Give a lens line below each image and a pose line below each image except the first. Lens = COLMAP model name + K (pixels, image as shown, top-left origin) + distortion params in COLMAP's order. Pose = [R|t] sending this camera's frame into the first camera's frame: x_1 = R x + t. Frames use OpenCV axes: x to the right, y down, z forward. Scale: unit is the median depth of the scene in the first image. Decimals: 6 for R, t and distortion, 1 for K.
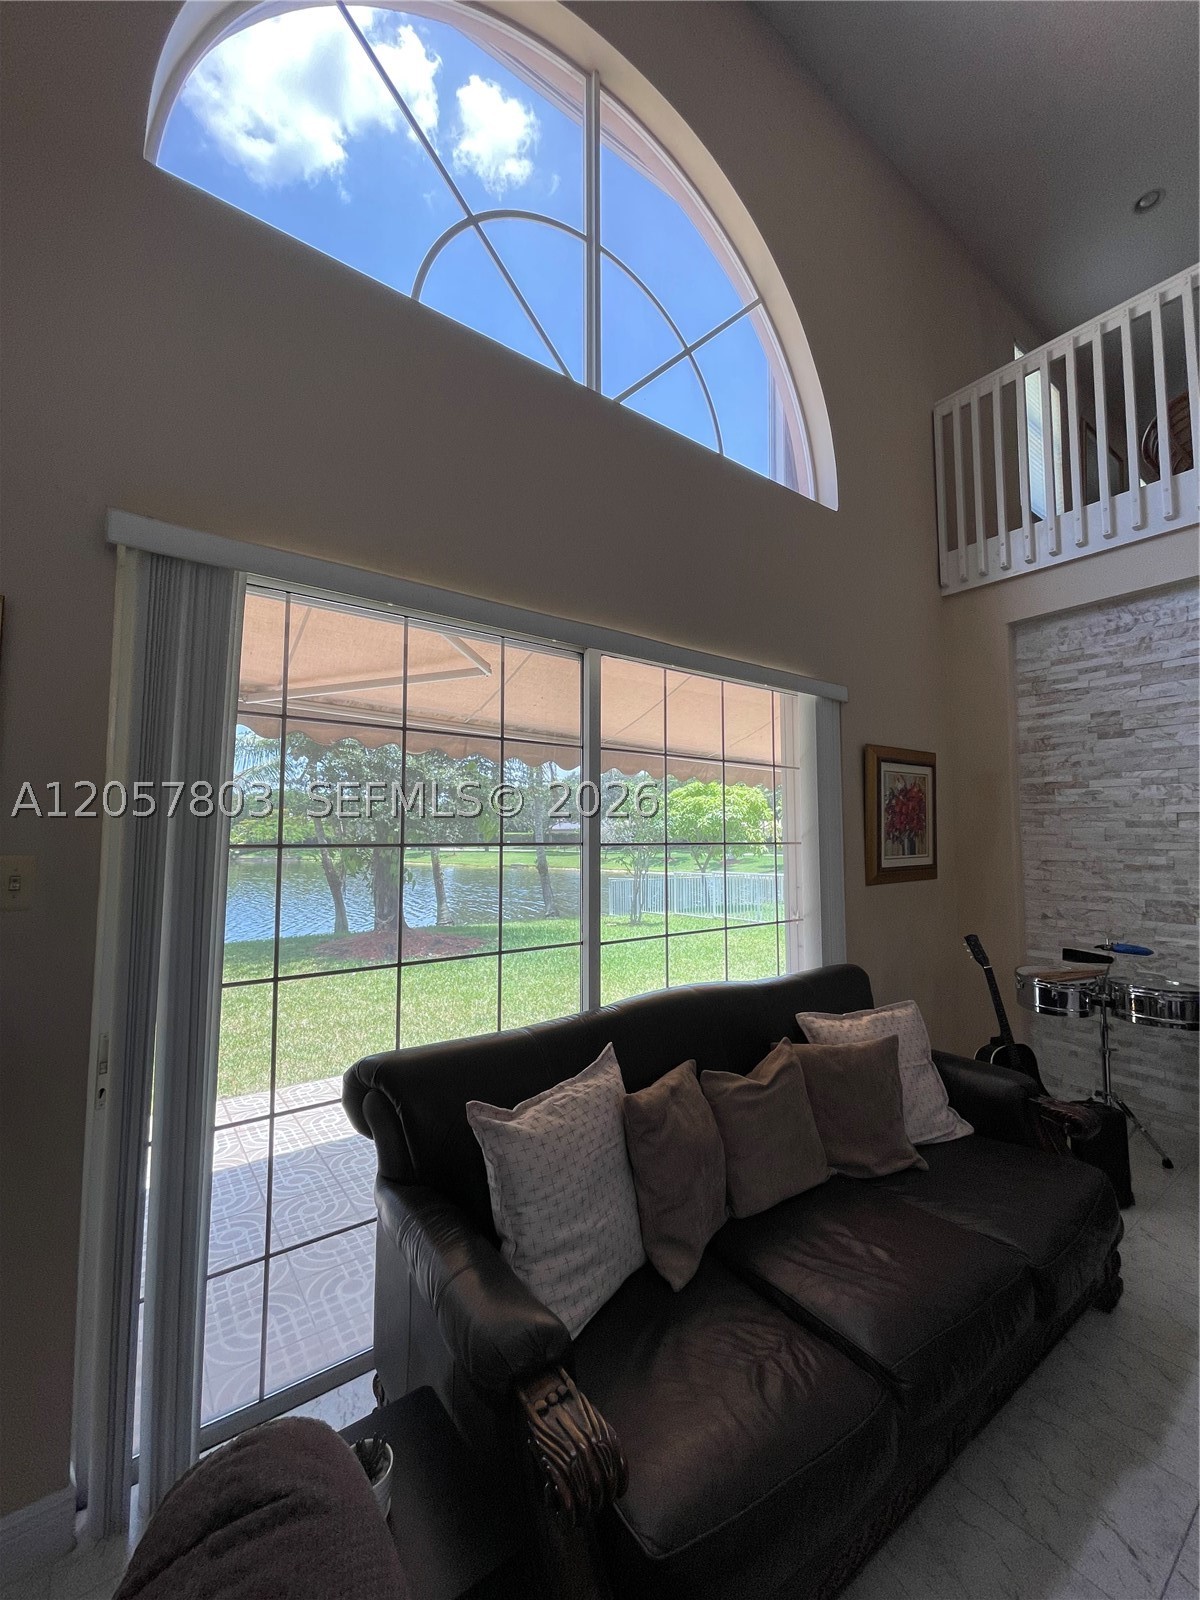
lens RADIAL K [[647.6, 0, 602.2], [0, 647.6, 790.9], [0, 0, 1]] dist [-0.000652, 0.000420]
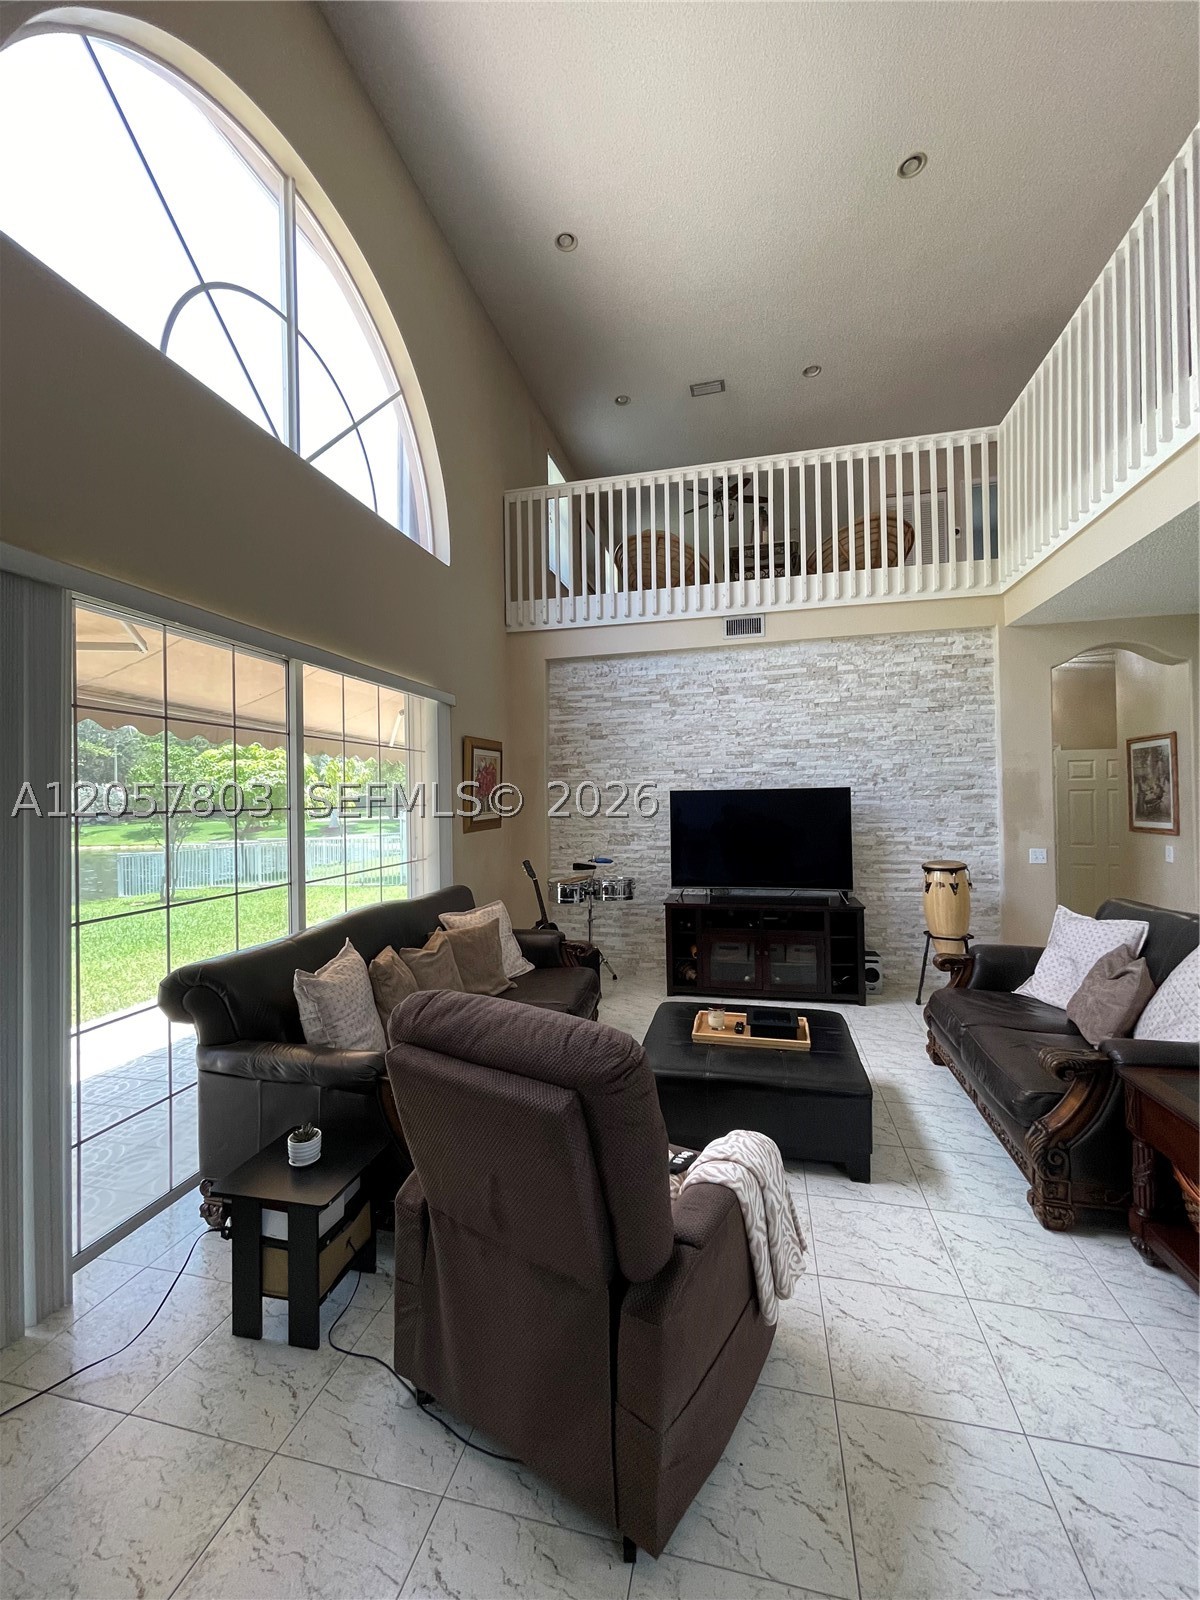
lens RADIAL K [[640.0, 0, 596.6], [0, 640.0, 793.0], [0, 0, 1]] dist [0.000827, 0.000146]
pose [[0.769101, -0.007781, 0.639080, -0.307355], [-0.029561, 0.998423, 0.047731, -0.023645], [-0.638444, -0.055602, 0.767658, -0.314230]]
